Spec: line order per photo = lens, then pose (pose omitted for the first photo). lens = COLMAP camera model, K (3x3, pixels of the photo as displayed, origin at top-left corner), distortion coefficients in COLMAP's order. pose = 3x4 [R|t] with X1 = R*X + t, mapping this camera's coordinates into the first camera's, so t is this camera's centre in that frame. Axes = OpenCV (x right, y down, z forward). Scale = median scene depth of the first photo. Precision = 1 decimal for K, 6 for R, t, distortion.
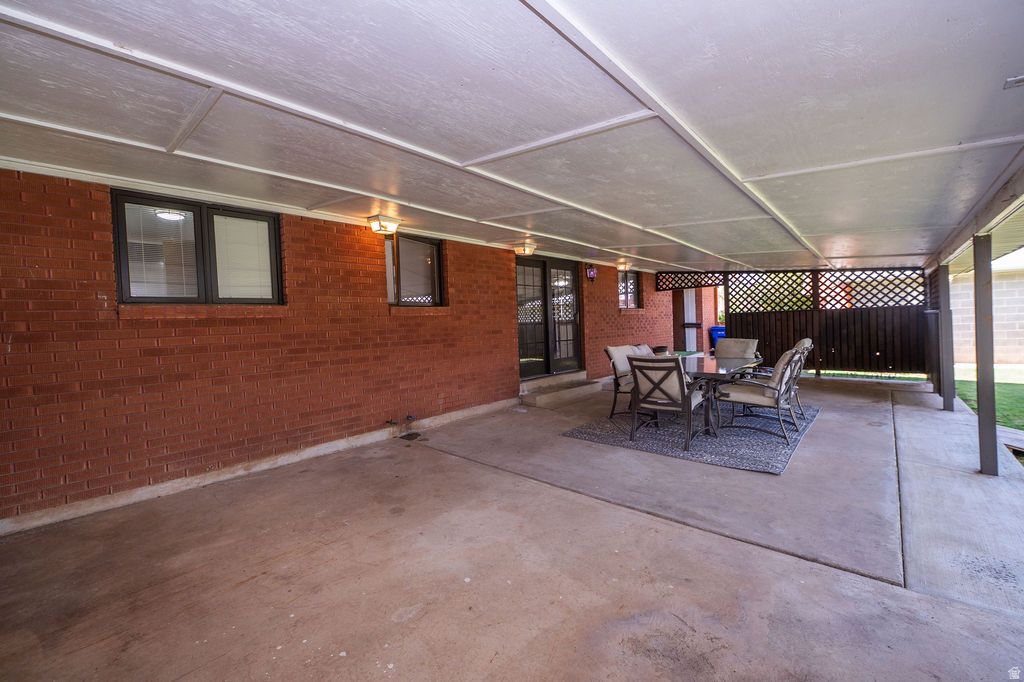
lens RADIAL K [[413.3, 0, 516.7], [0, 413.3, 338.1], [0, 0, 1]] dist [-0.001138, -0.000170]
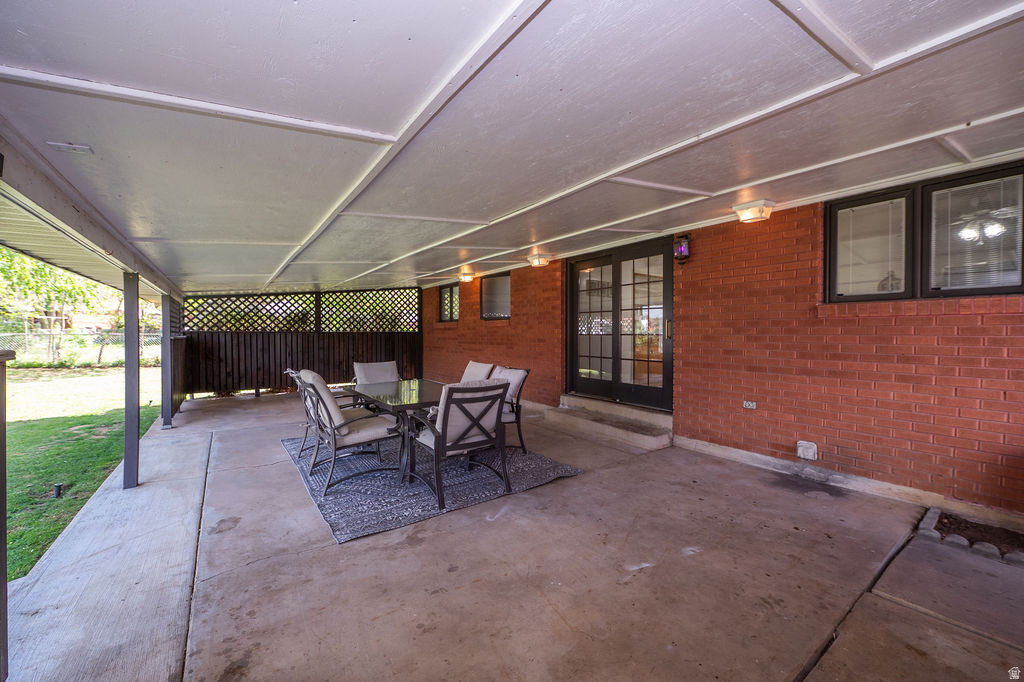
lens RADIAL K [[413.3, 0, 516.7], [0, 413.3, 338.1], [0, 0, 1]] dist [-0.001138, -0.000170]
pose [[-0.234305, 0.051797, -0.970782, 1.032138], [-0.020499, 0.998094, 0.058202, -0.083400], [0.971947, 0.033537, -0.232796, 1.189444]]
